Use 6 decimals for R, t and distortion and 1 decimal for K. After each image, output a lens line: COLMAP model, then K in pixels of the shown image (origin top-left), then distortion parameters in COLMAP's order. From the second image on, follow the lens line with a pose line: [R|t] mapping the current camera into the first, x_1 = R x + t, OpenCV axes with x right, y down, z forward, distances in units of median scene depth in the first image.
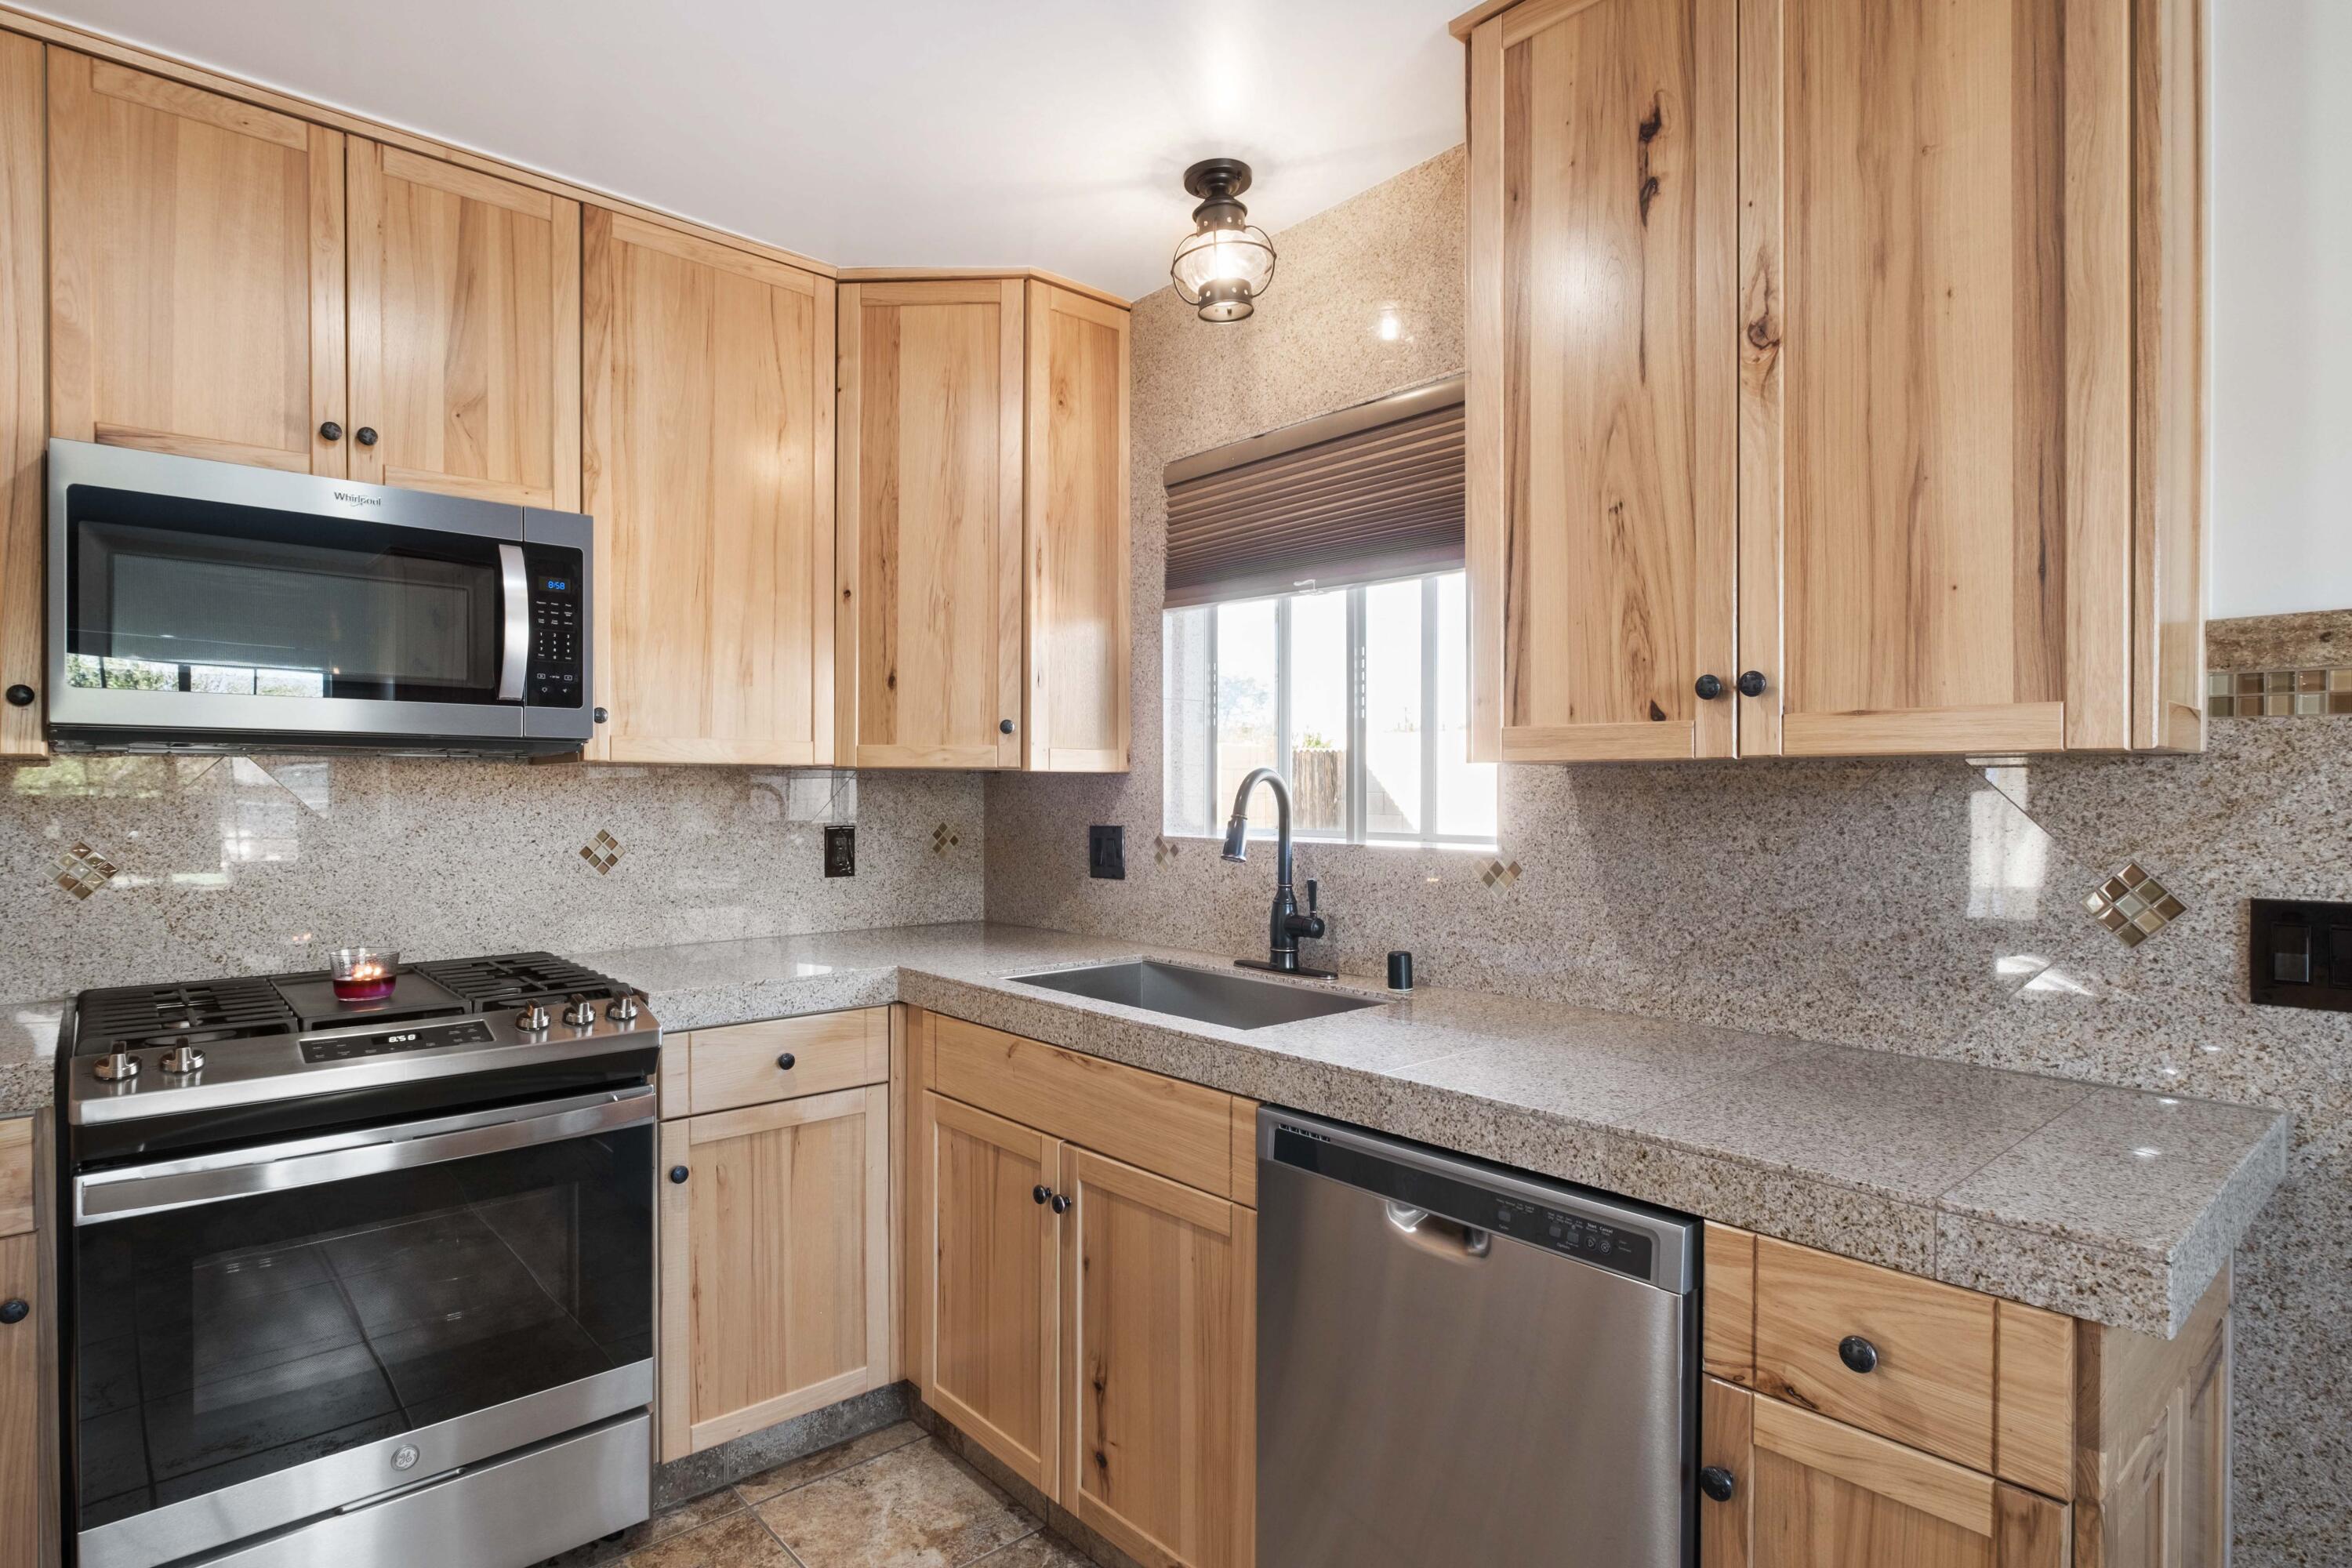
lens RADIAL K [[1203.3, 0, 1098.9], [0, 1203.3, 793.0], [0, 0, 1]] dist [-0.002496, 0.000446]
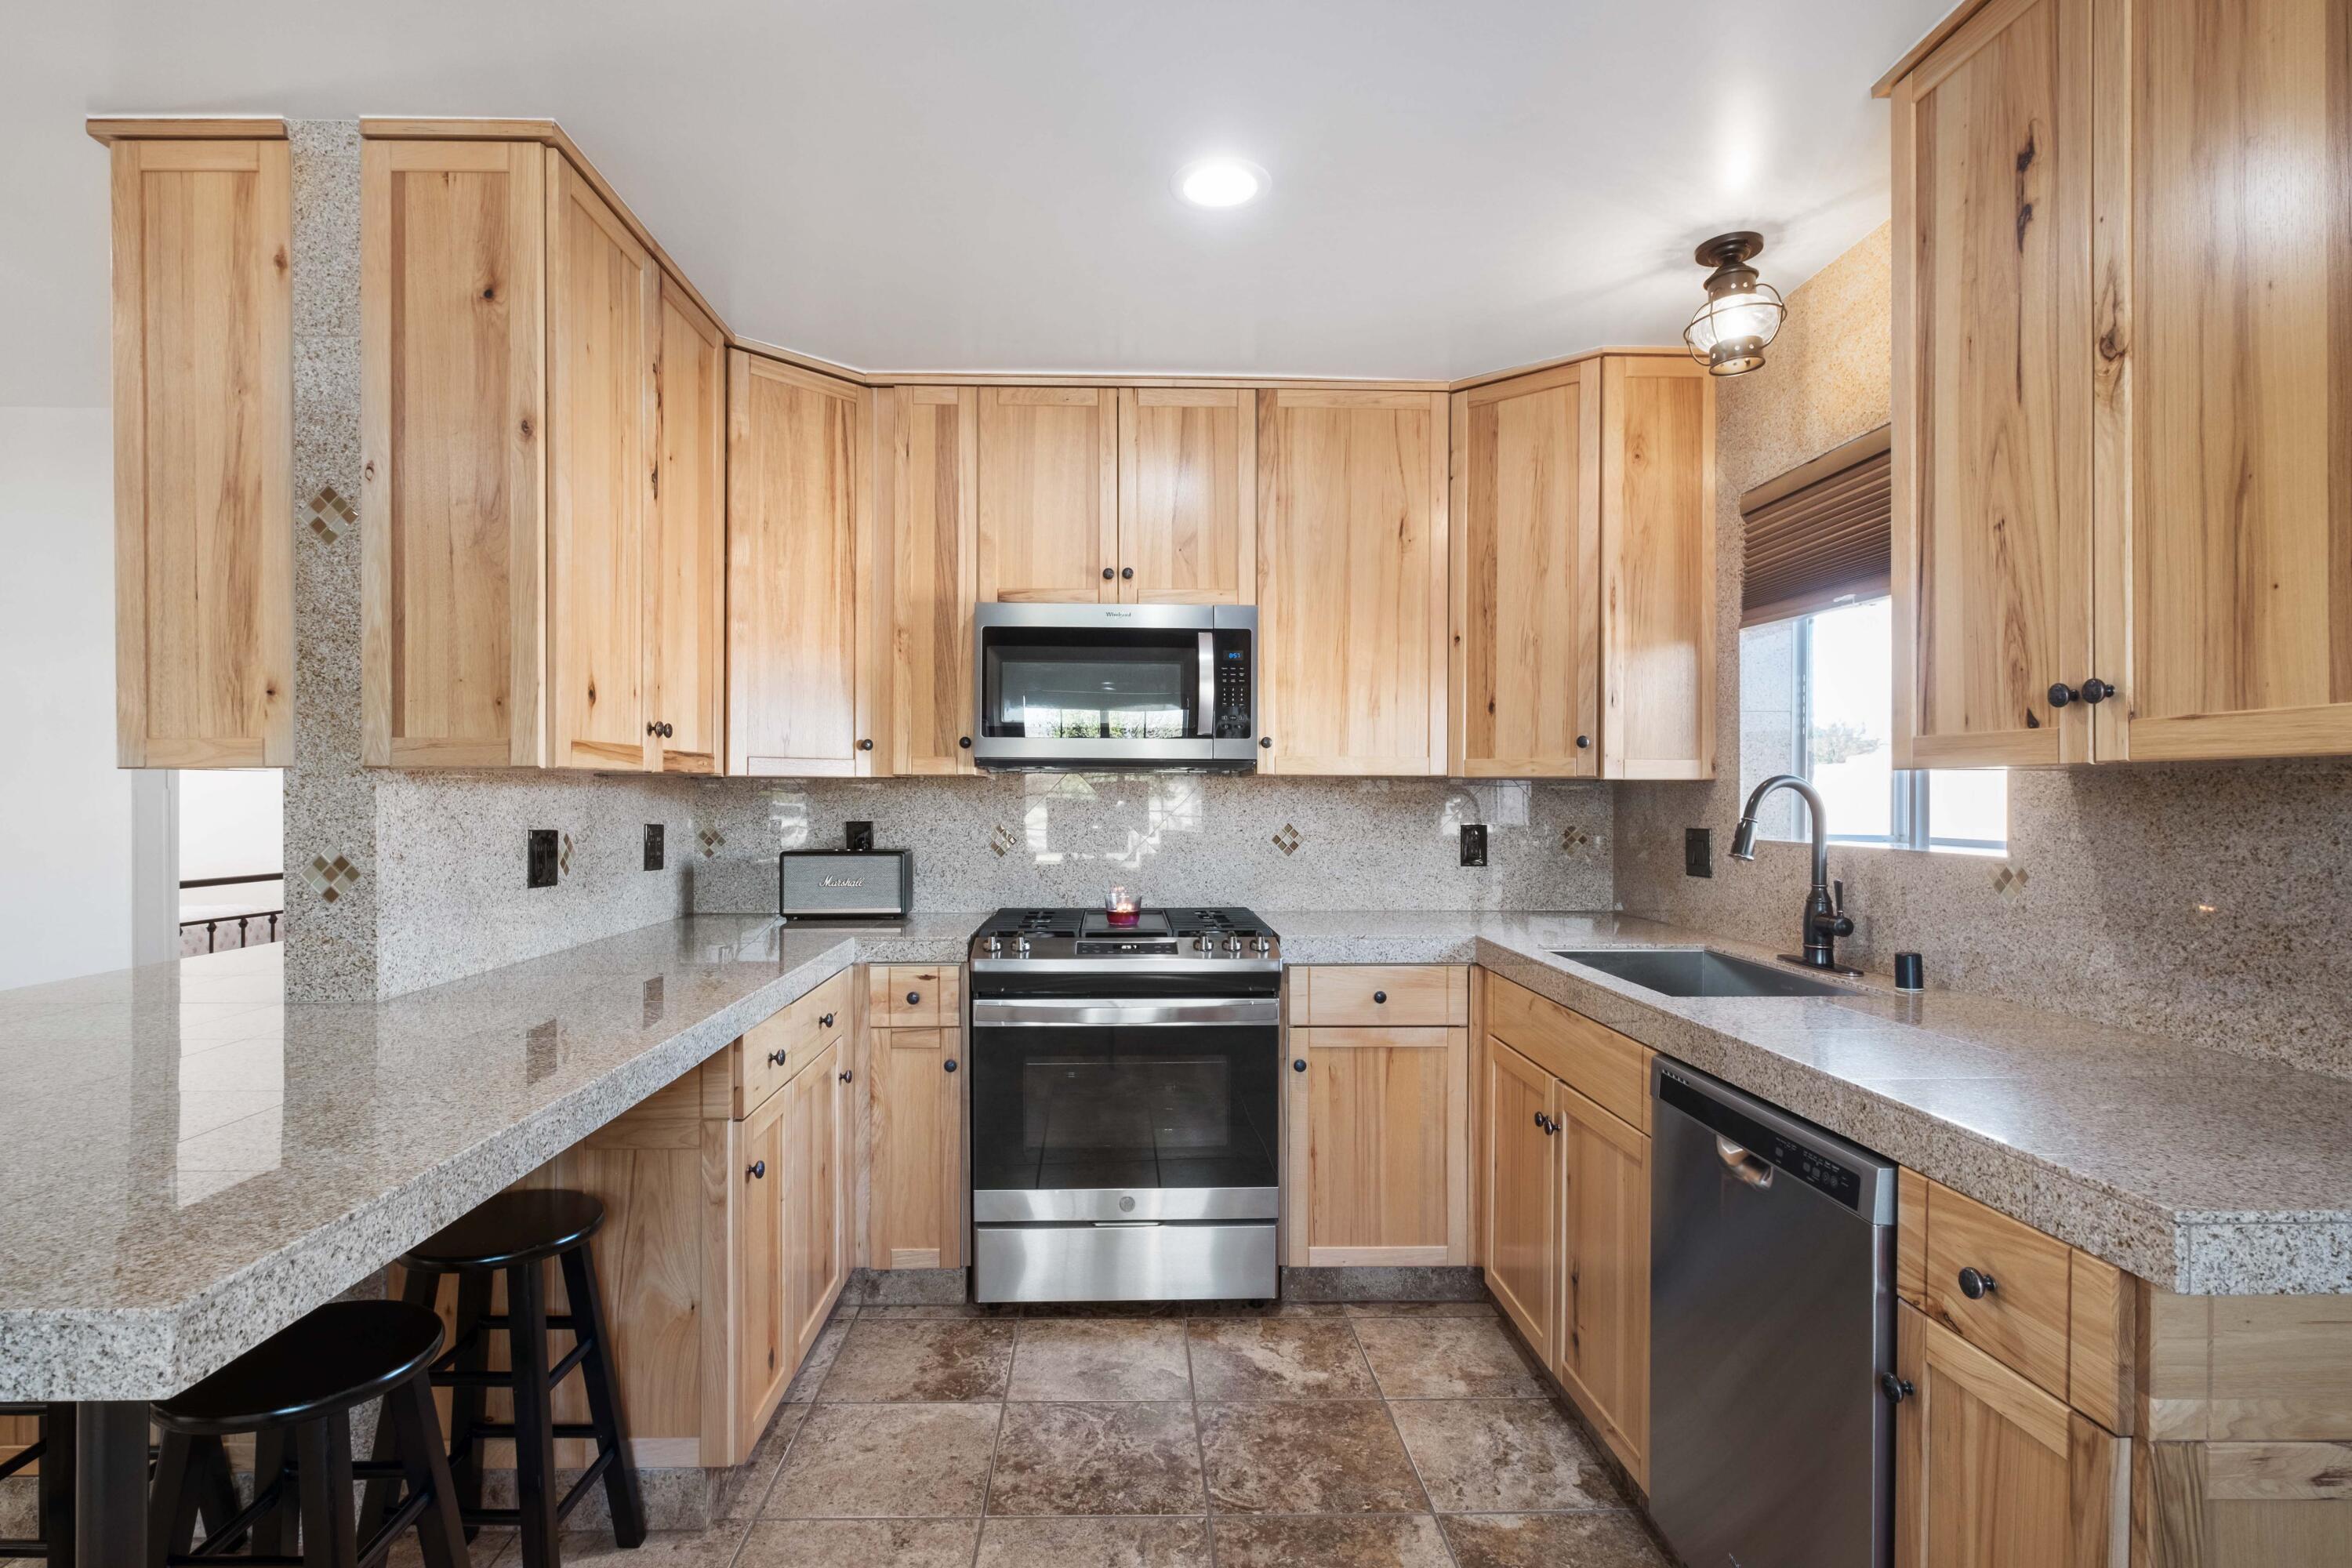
lens RADIAL K [[1132.1, 0, 1128.7], [0, 1132.1, 793.0], [0, 0, 1]] dist [0.000104, 0.000112]
pose [[0.781017, 0.000669, -0.624509, 0.320808], [-0.004512, 0.999979, -0.004571, 0.002584], [0.624493, 0.006388, 0.781004, -0.168517]]
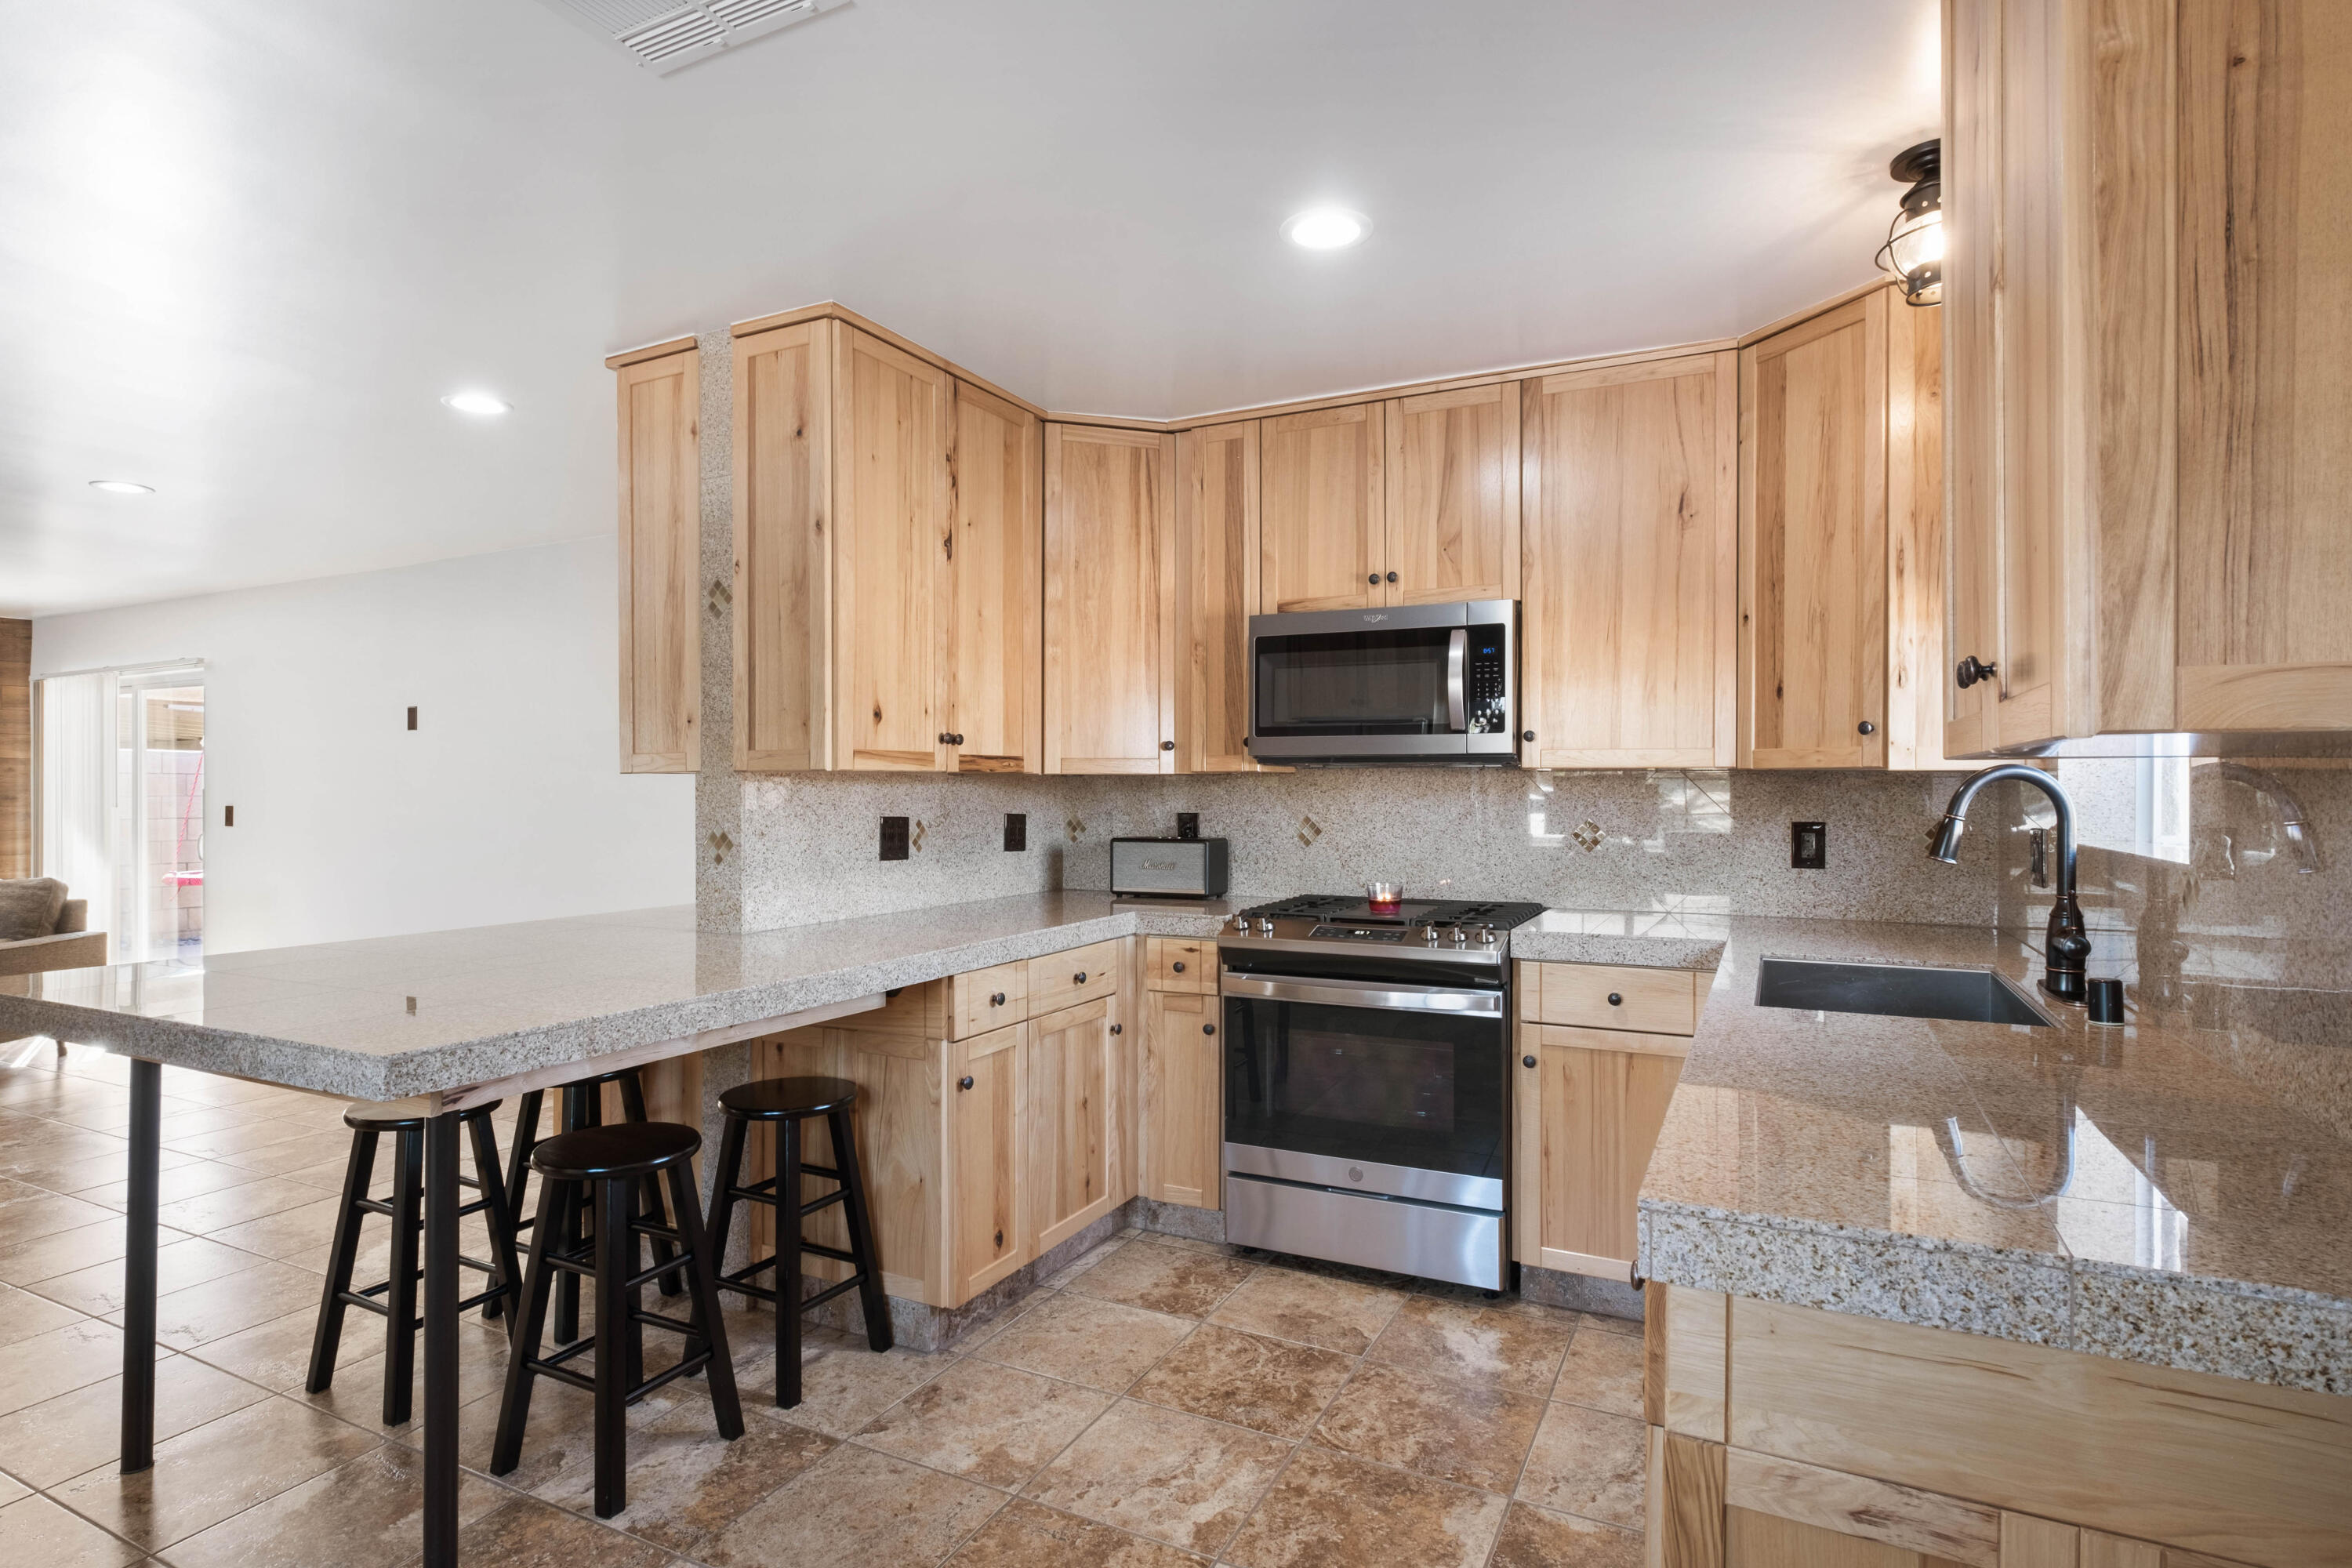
lens RADIAL K [[1147.4, 0, 1176.0], [0, 1147.4, 784.0], [0, 0, 1]] dist [-0.000713, 0.000770]
pose [[0.414615, -0.003476, -0.909990, 0.687958], [-0.003457, 0.999979, -0.005395, 0.000726], [0.909991, 0.005382, 0.414594, 0.063592]]
